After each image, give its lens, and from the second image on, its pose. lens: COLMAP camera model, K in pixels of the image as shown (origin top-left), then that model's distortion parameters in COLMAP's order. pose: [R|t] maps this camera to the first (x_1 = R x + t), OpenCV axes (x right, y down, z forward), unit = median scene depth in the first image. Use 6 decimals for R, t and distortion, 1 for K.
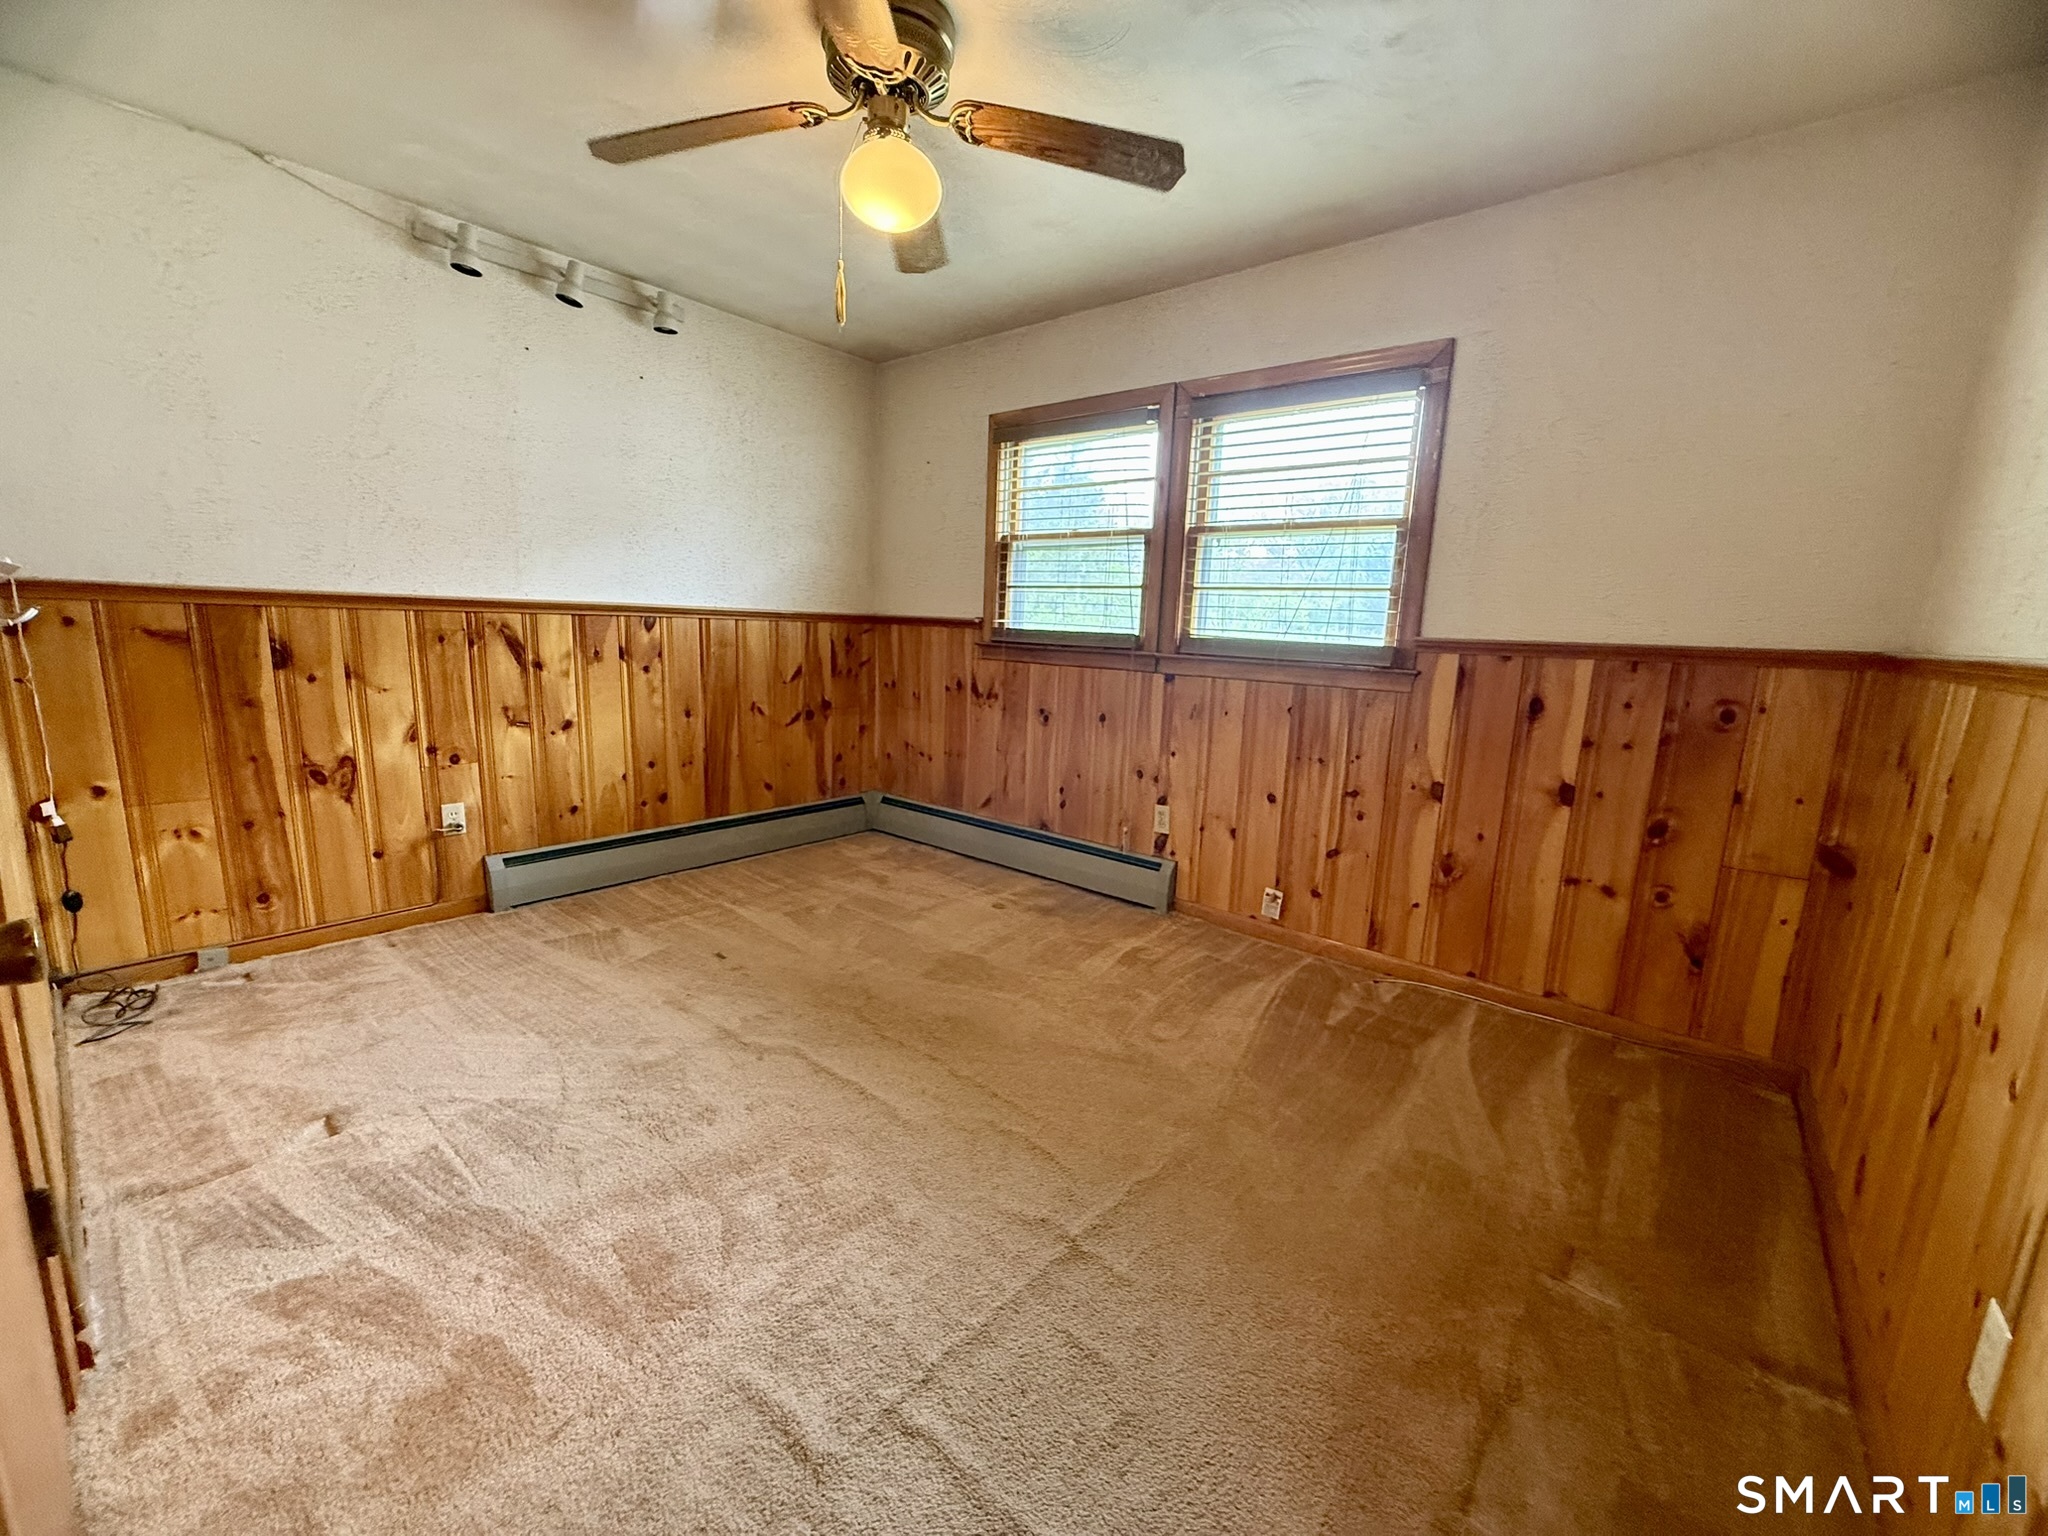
lens RADIAL K [[815.7, 0, 1022.3], [0, 815.7, 770.2], [0, 0, 1]] dist [0.001046, 0.000520]
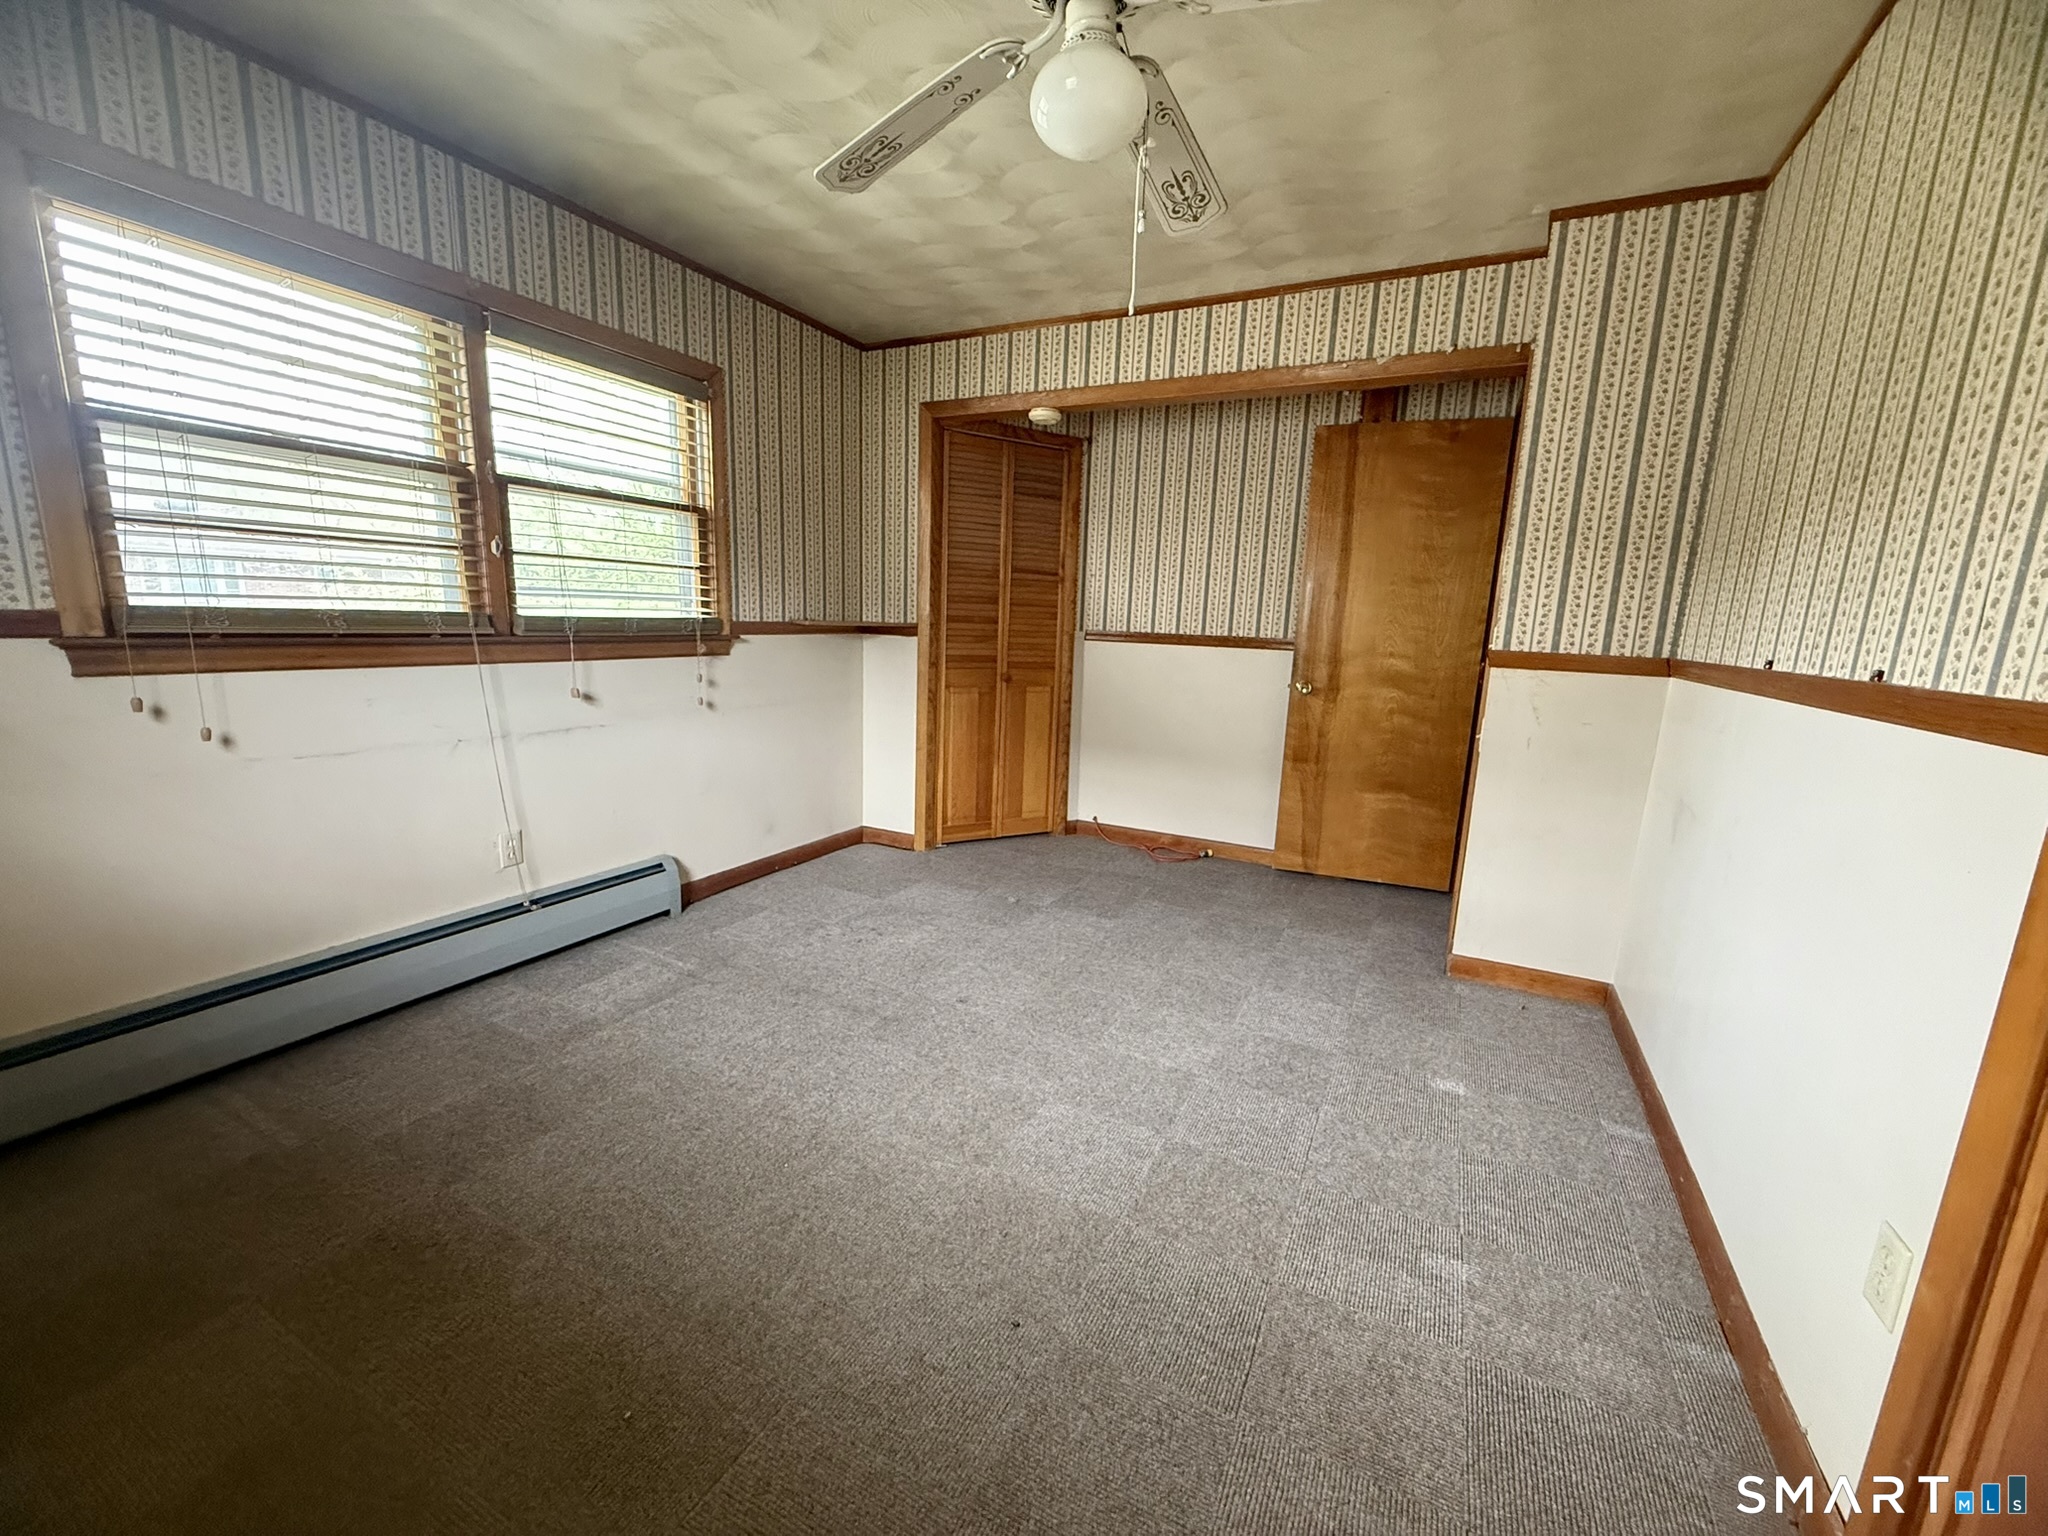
lens RADIAL K [[815.7, 0, 1022.3], [0, 815.7, 770.2], [0, 0, 1]] dist [0.001046, 0.000520]
pose [[-0.200922, -0.230230, 0.952168, -0.705733], [0.121448, 0.958637, 0.257421, -0.166340], [-0.972050, 0.167361, -0.164650, 0.691146]]
